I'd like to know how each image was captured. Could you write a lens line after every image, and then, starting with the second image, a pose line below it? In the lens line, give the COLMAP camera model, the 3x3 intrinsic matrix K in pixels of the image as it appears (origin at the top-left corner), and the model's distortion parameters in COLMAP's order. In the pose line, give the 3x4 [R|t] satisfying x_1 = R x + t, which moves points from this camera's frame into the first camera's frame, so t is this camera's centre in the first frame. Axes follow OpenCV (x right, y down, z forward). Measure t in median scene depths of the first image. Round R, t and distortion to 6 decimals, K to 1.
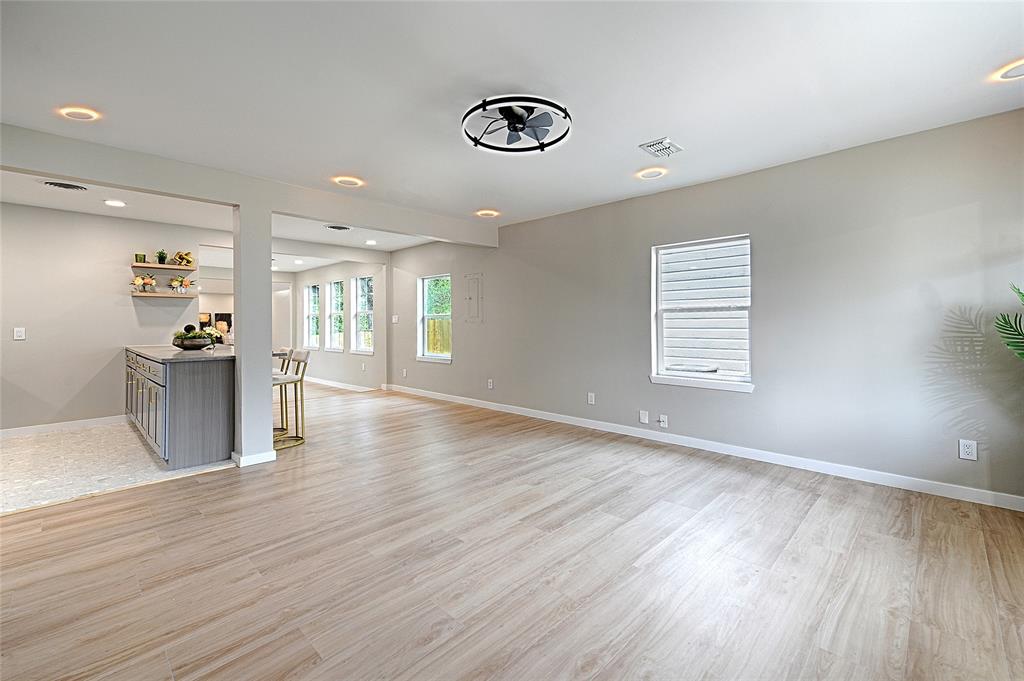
lens RADIAL K [[448.5, 0, 515.1], [0, 448.5, 336.0], [0, 0, 1]] dist [0.001199, 0.000233]
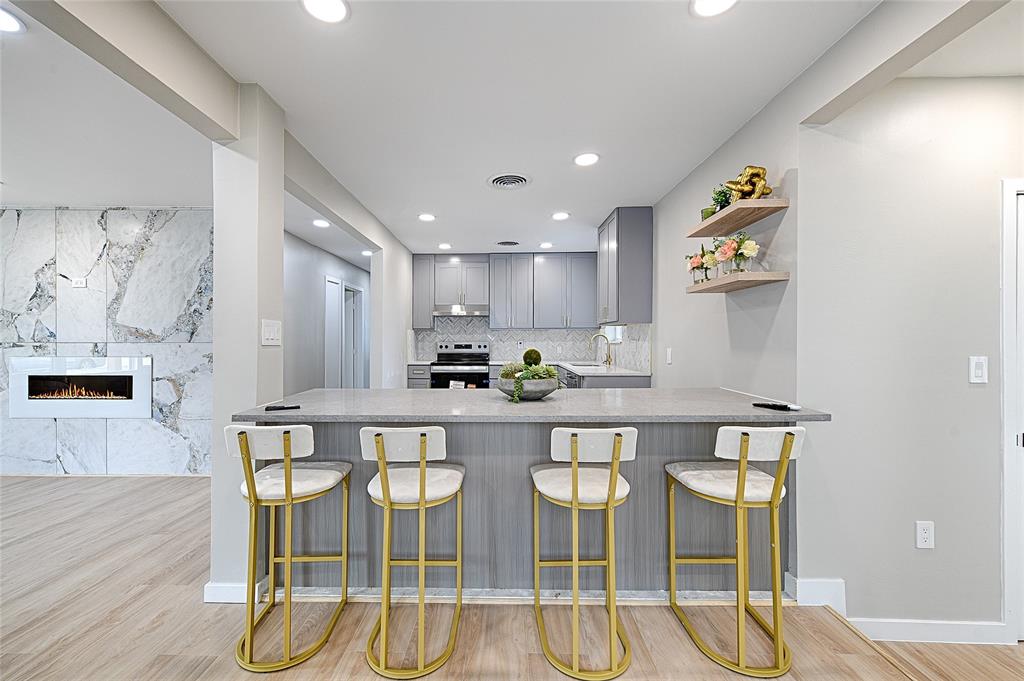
lens RADIAL K [[418.7, 0, 512.0], [0, 418.7, 340.5], [0, 0, 1]] dist [-0.002118, -0.000340]
pose [[-0.720036, 0.007063, -0.693901, -0.653827], [-0.017173, 0.999461, 0.027992, -0.084787], [0.693724, 0.032071, -0.719526, 2.299735]]
